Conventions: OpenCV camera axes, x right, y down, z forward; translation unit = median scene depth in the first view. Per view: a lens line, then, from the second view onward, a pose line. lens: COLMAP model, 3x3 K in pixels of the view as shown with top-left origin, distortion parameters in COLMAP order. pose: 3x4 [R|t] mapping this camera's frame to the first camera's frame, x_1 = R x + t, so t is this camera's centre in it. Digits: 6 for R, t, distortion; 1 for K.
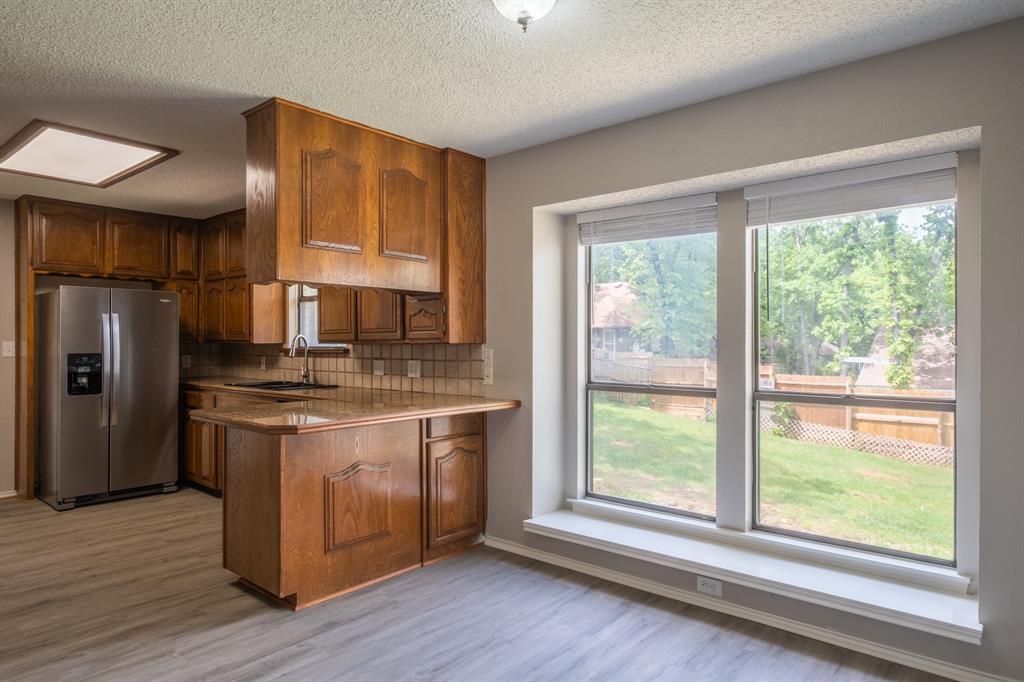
lens RADIAL K [[622.2, 0, 510.0], [0, 622.2, 339.8], [0, 0, 1]] dist [-0.005872, -0.000994]
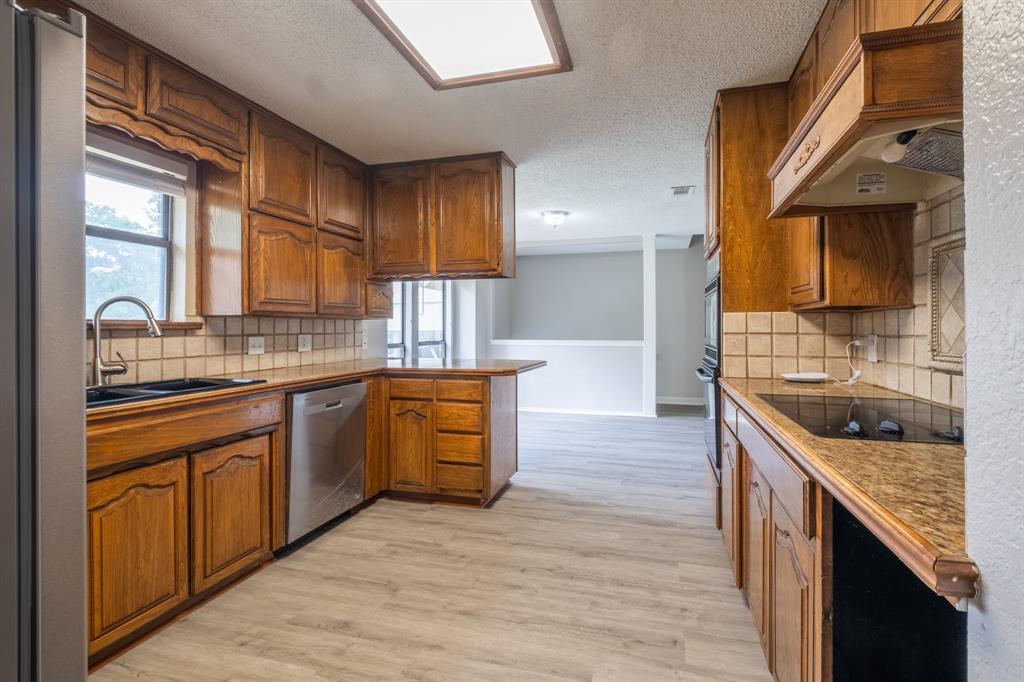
lens RADIAL K [[454.8, 0, 525.0], [0, 454.8, 327.5], [0, 0, 1]] dist [0.004900, -0.003608]
pose [[-0.407457, 0.002992, 0.913220, -0.866709], [0.000088, 0.999995, -0.003237, 0.021011], [-0.913224, -0.001238, -0.407455, 0.860615]]
